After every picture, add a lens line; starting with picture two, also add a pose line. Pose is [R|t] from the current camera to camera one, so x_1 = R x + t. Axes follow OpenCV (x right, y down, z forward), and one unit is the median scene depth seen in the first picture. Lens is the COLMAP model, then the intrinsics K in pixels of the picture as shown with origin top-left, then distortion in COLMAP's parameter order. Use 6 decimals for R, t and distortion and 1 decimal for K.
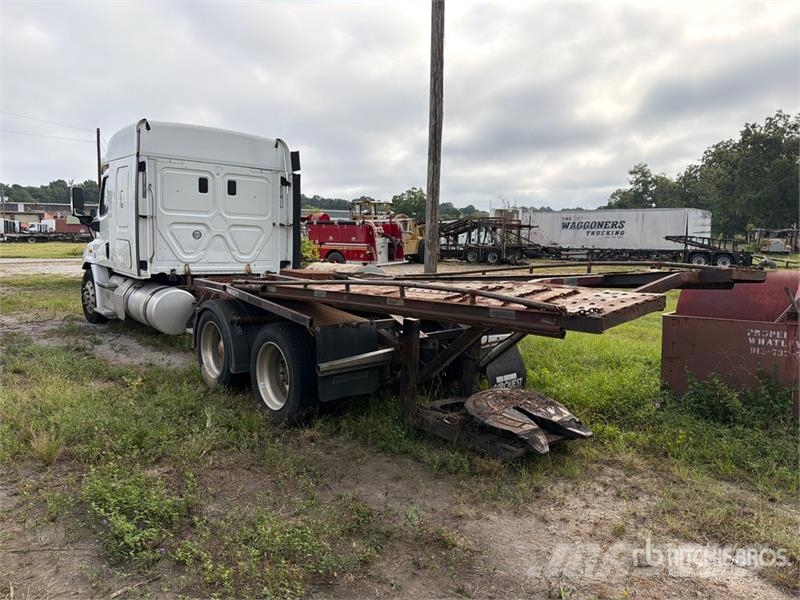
lens RADIAL K [[551.6, 0, 400.0], [0, 551.6, 300.0], [0, 0, 1]] dist [0.081824, -0.126299]
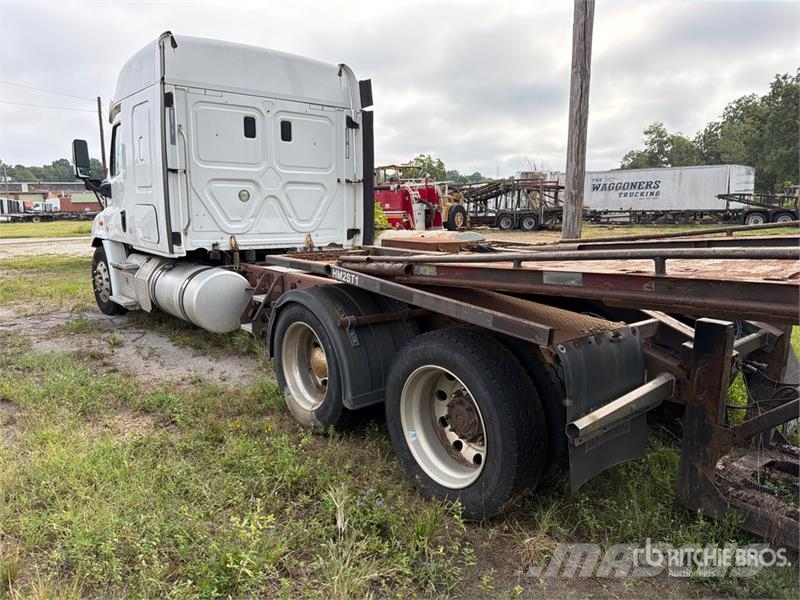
lens RADIAL K [[555.8, 0, 400.0], [0, 555.8, 300.0], [0, 0, 1]] dist [0.080783, -0.122109]
pose [[0.999530, -0.025646, -0.016776, -0.135037], [0.026479, 0.998321, 0.051521, -0.010630], [0.015427, -0.051941, 0.998531, 0.230692]]
